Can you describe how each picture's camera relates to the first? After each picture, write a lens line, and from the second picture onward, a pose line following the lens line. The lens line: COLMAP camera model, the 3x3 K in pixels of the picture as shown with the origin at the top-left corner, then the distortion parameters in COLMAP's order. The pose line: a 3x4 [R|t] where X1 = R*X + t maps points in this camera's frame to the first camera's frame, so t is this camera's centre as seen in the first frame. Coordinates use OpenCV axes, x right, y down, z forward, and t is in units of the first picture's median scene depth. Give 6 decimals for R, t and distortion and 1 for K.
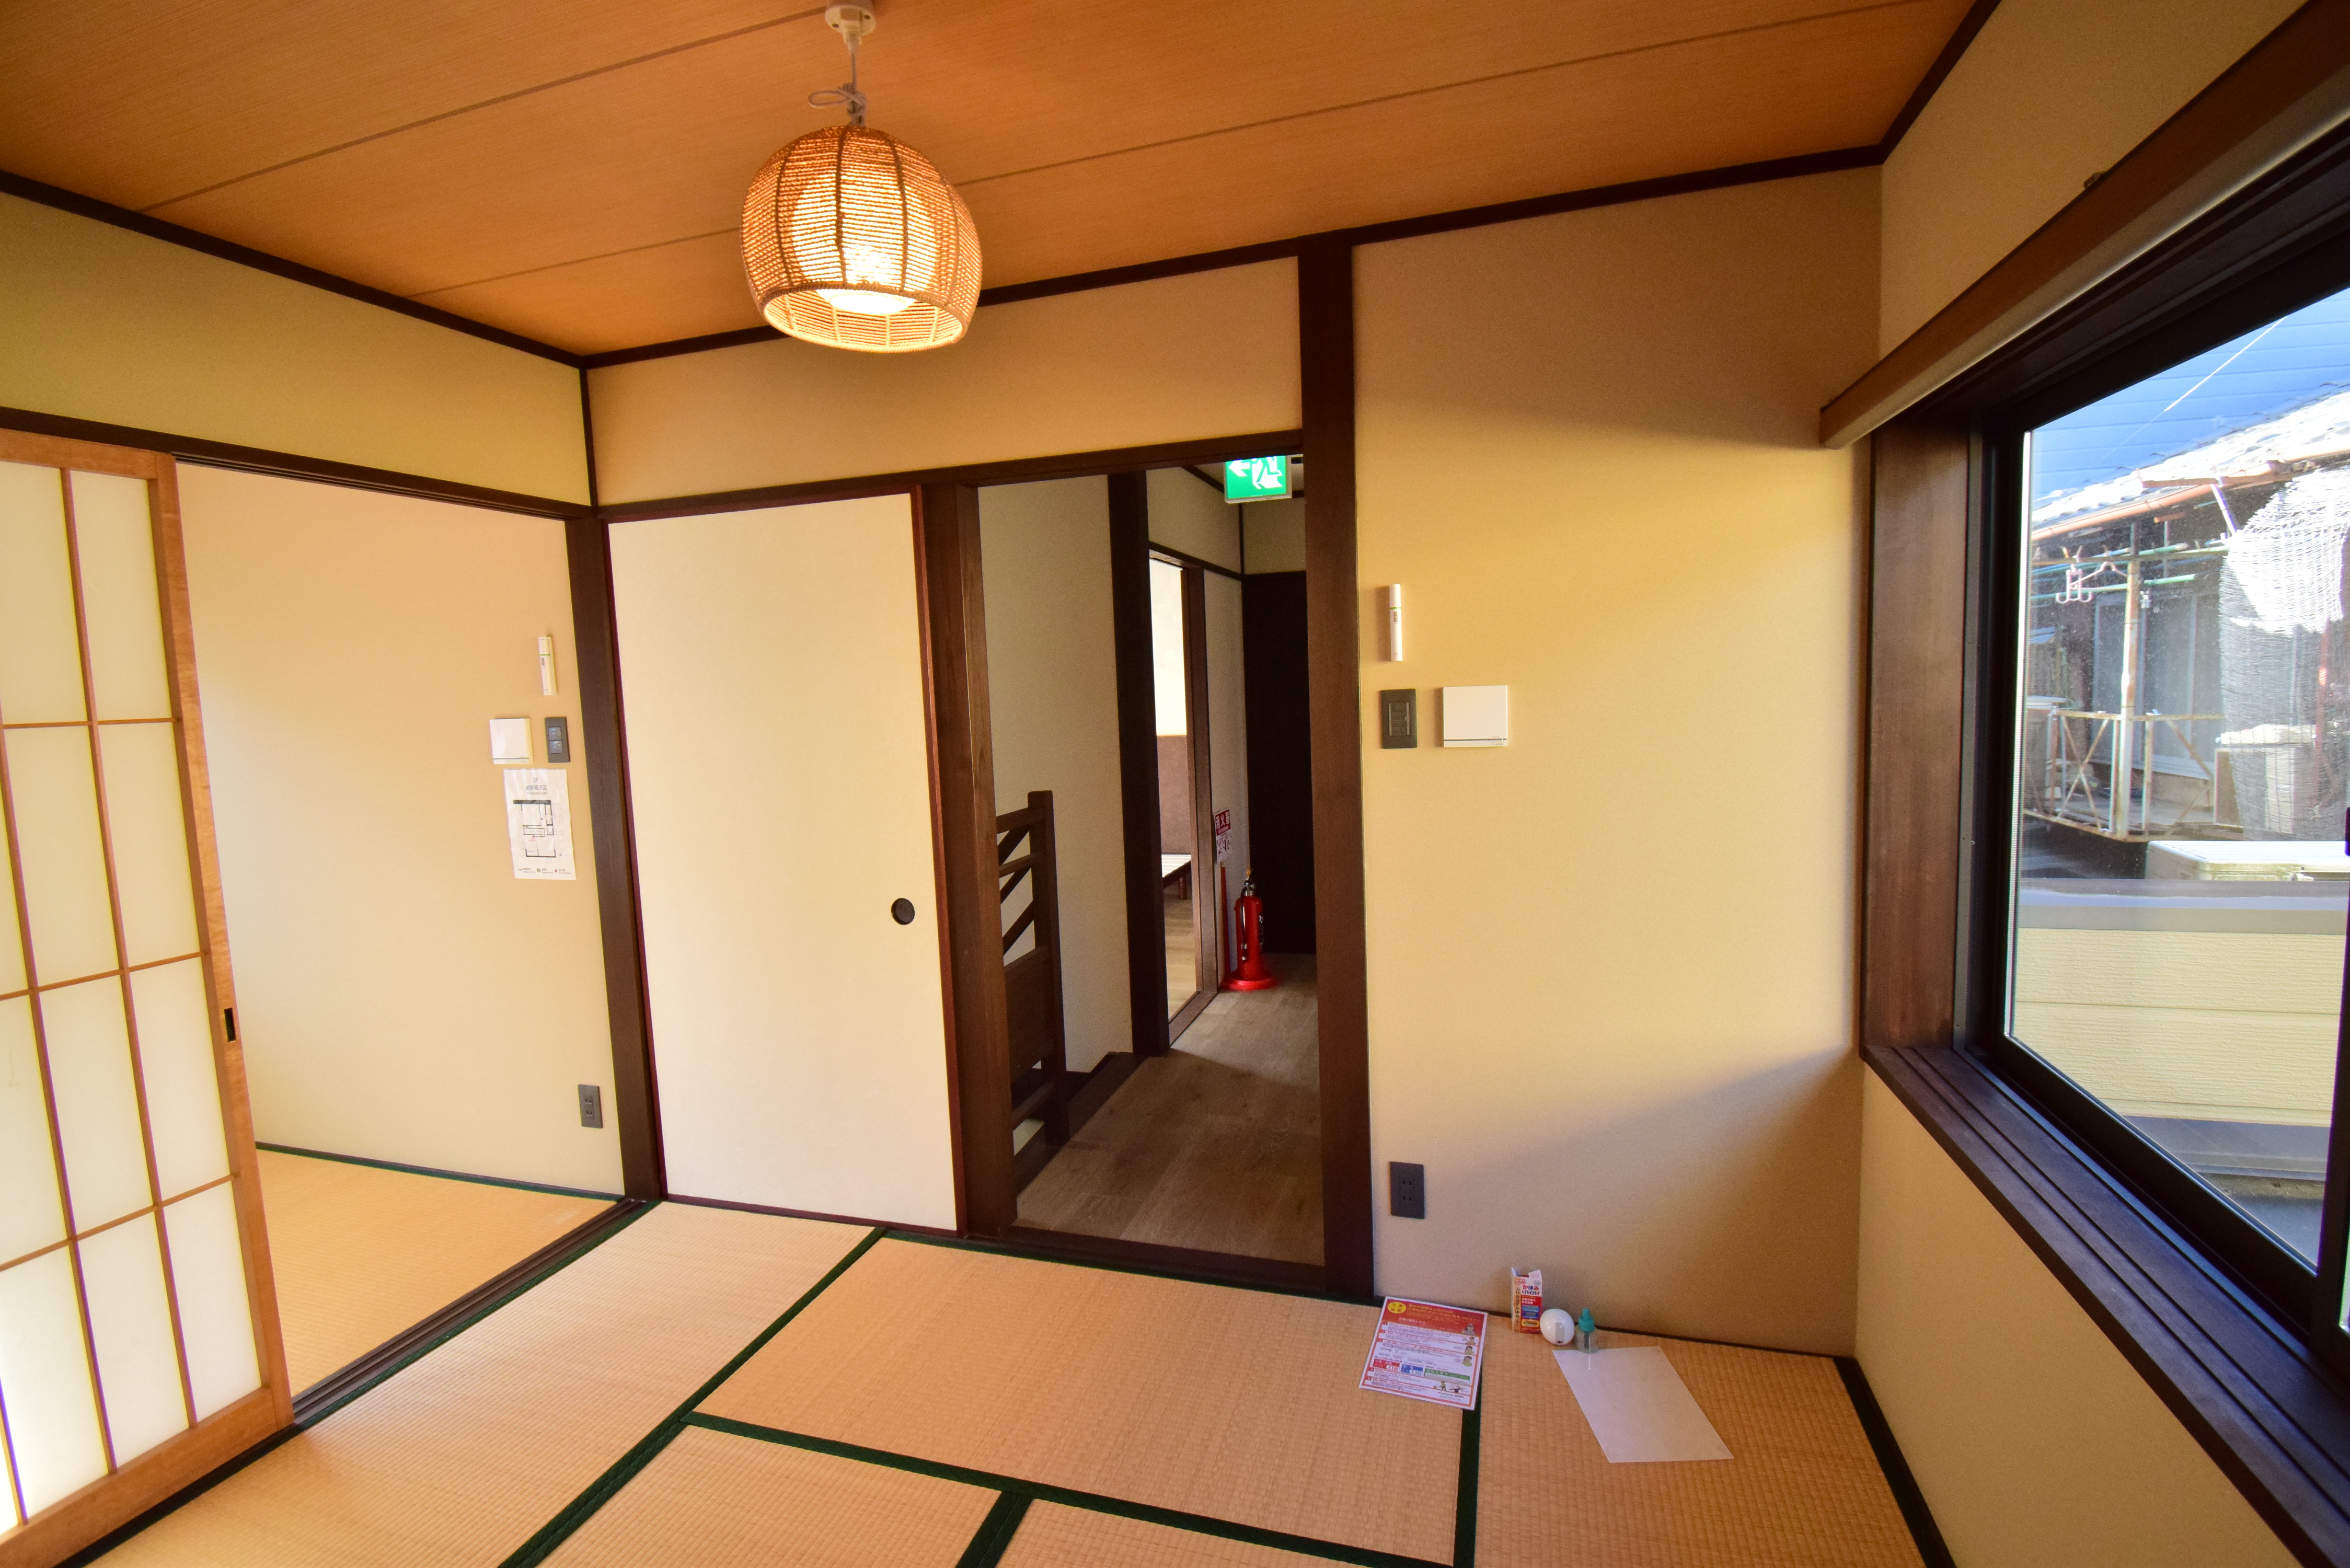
lens RADIAL K [[1039.6, 0, 1188.8], [0, 1039.6, 779.6], [0, 0, 1]] dist [0.012033, -0.021935]
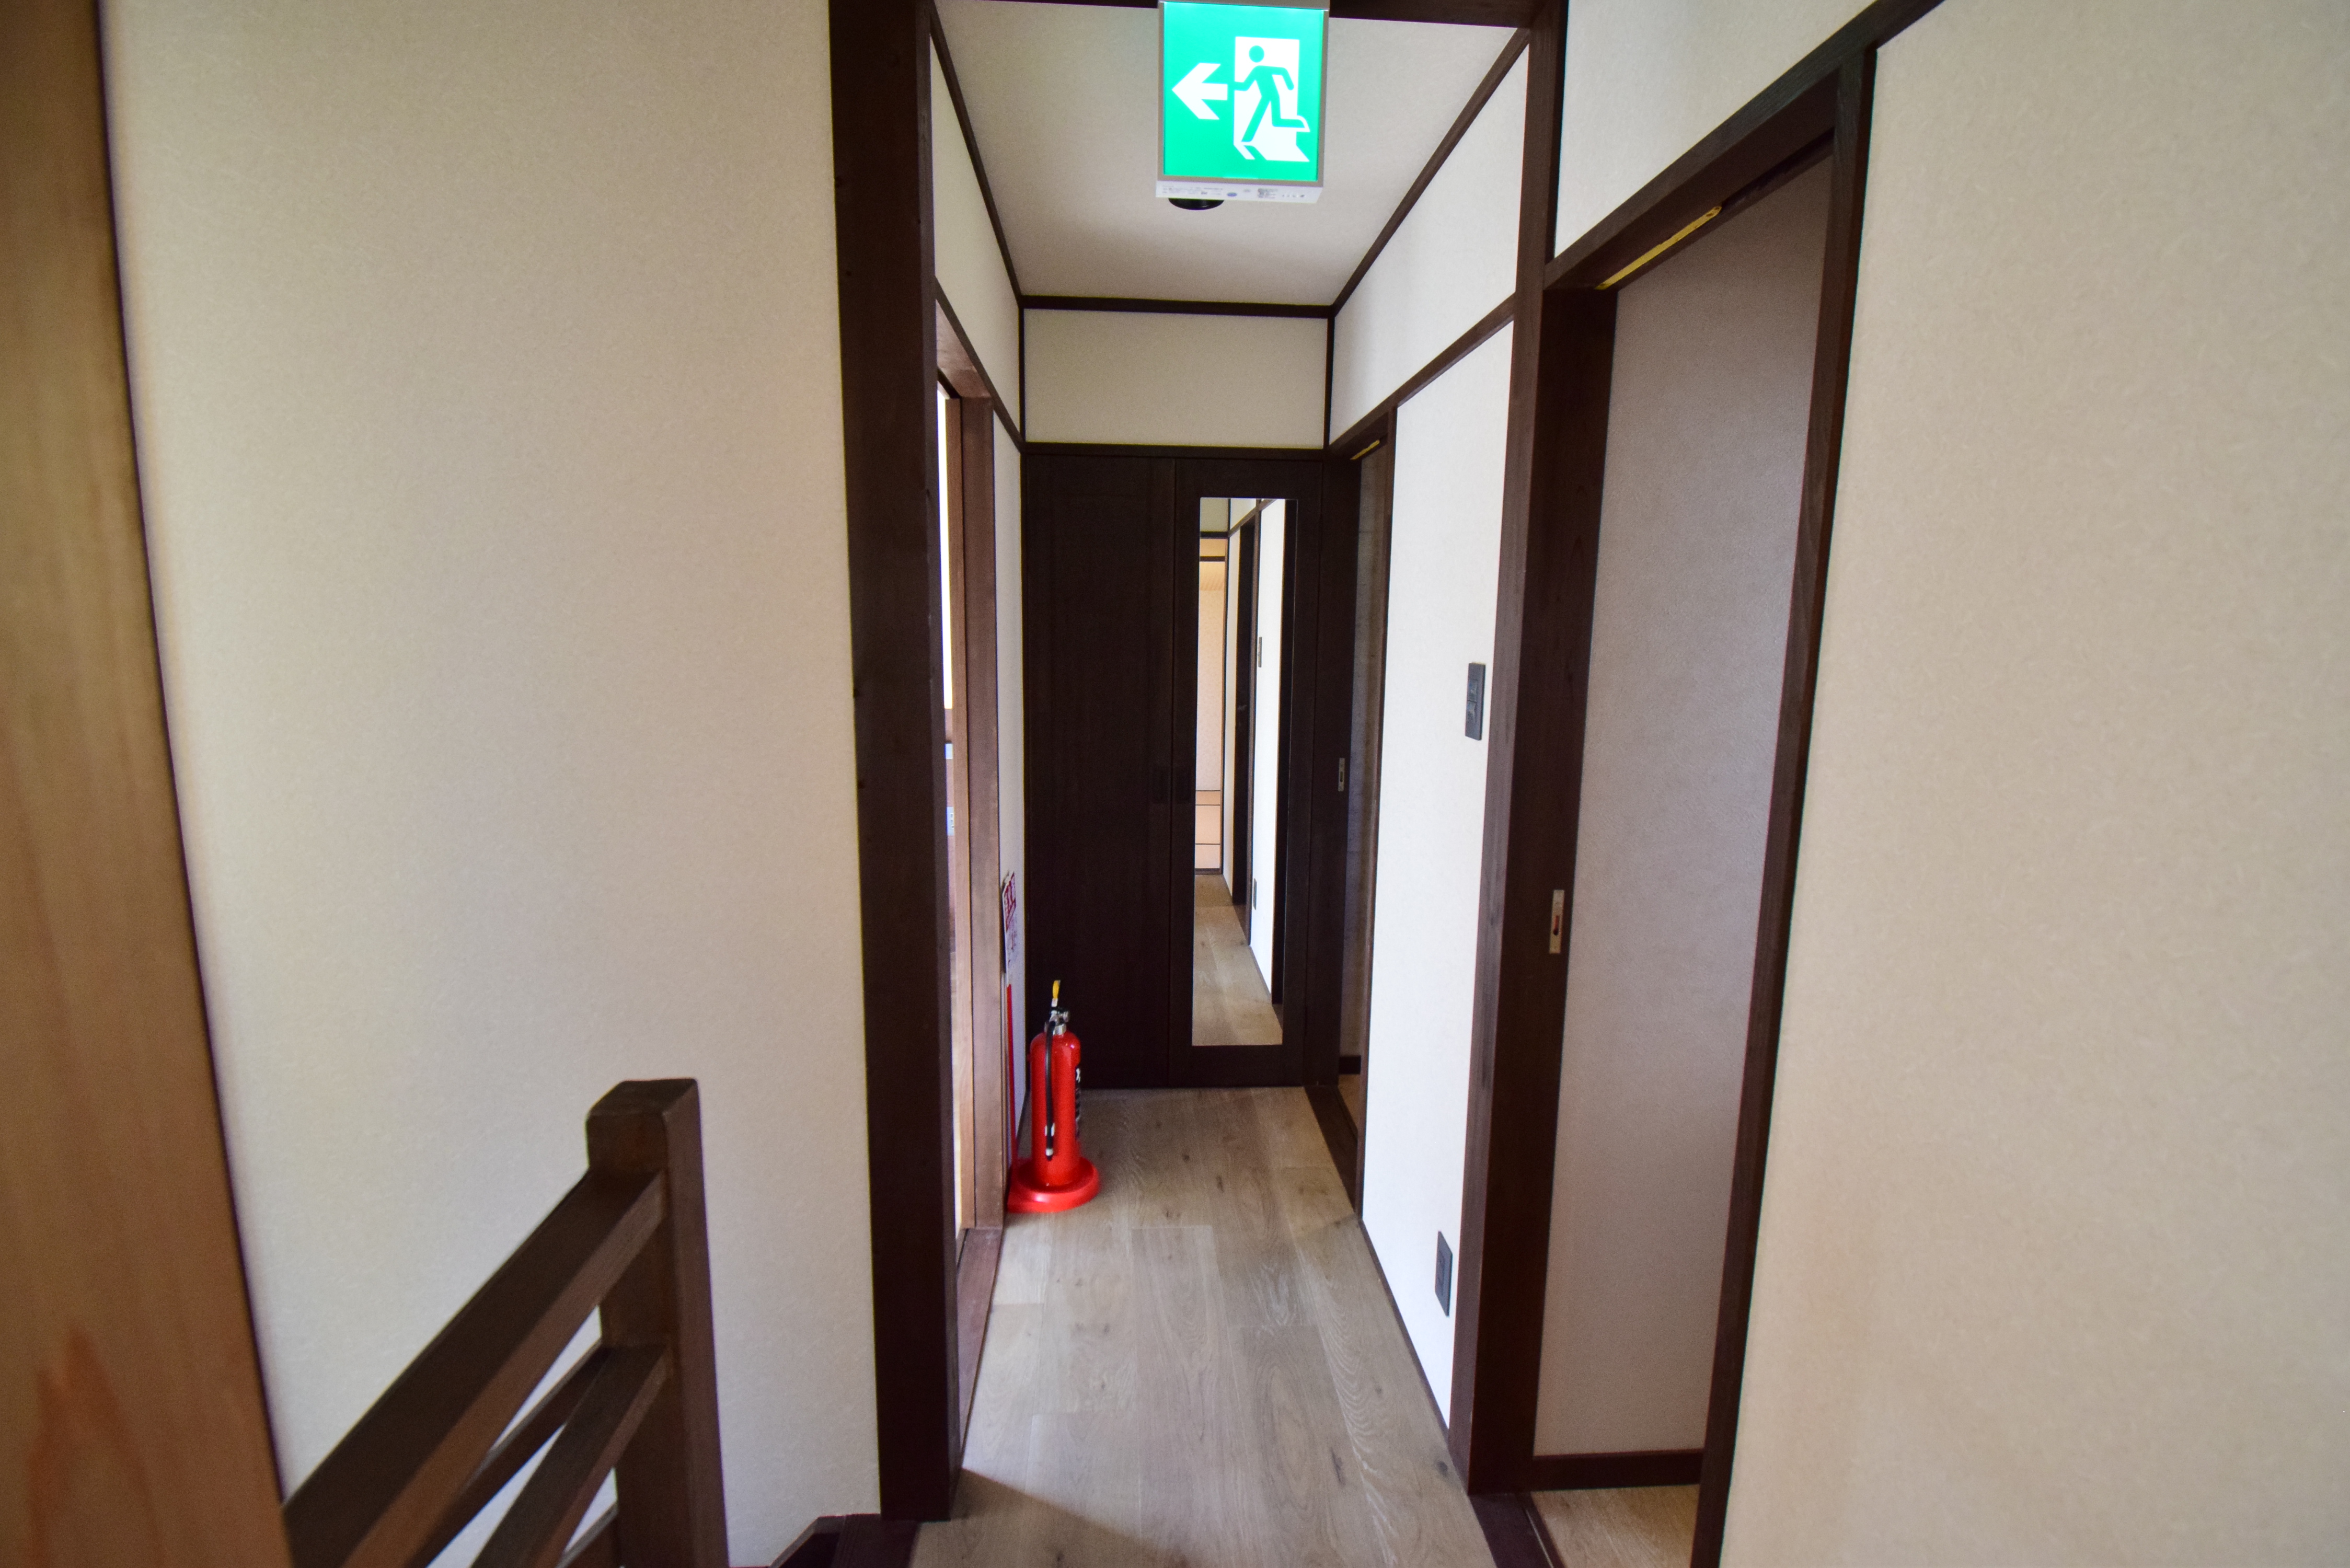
lens RADIAL K [[1039.6, 0, 1188.8], [0, 1039.6, 779.6], [0, 0, 1]] dist [0.012033, -0.021935]
pose [[0.932624, -0.008451, 0.360751, -0.089877], [-0.009123, 0.998854, 0.046984, -0.060280], [-0.360735, -0.047110, 0.931478, 0.588832]]
